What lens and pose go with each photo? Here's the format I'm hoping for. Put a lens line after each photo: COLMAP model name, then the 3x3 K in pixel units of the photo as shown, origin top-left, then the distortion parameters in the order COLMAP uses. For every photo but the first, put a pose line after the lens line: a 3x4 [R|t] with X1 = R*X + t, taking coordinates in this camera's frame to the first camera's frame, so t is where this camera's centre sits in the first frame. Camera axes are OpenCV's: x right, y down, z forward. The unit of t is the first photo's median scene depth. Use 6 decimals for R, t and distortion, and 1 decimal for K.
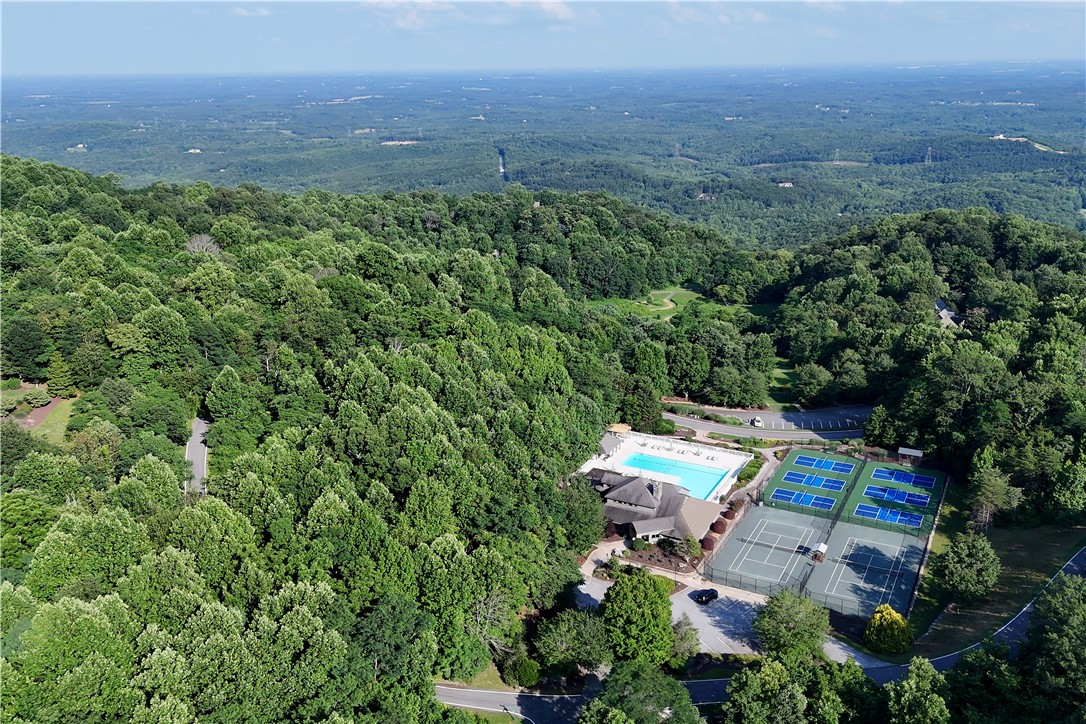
lens RADIAL K [[534.7, 0, 543.0], [0, 534.7, 362.0], [0, 0, 1]] dist [0.019771, -0.010569]
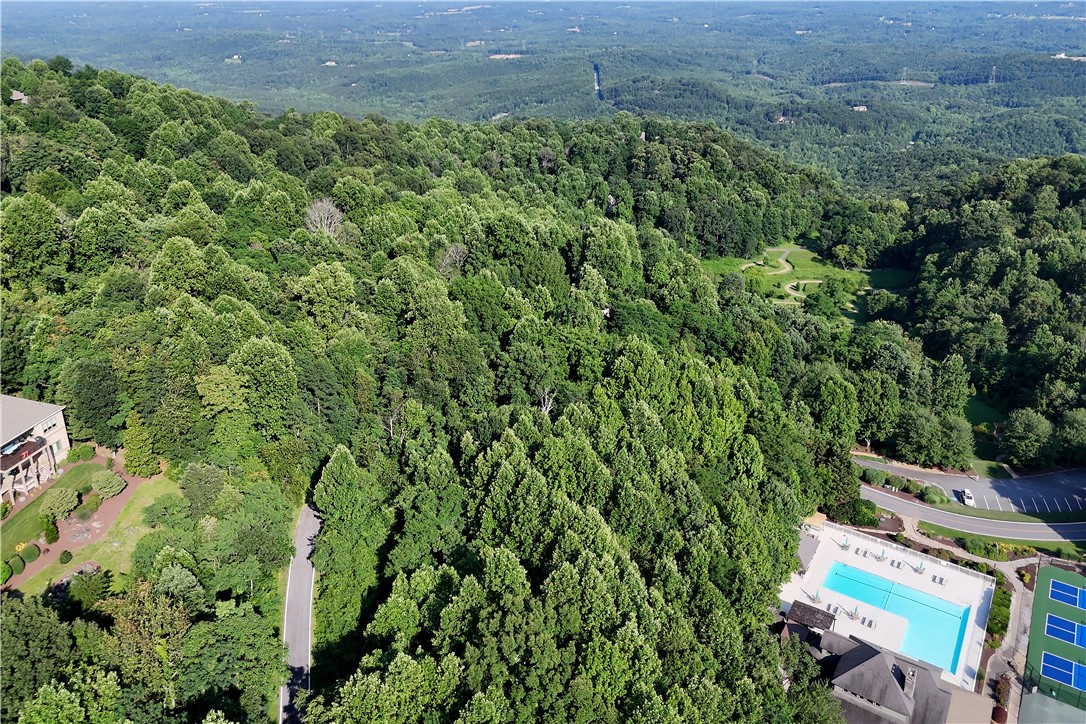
lens RADIAL K [[441.9, 0, 543.0], [0, 441.9, 362.0], [0, 0, 1]] dist [0.014026, -0.004735]
pose [[0.985145, 0.114984, -0.127548, -0.124445], [-0.085478, 0.972528, 0.216525, -0.135325], [0.148941, -0.202406, 0.967909, 0.238649]]
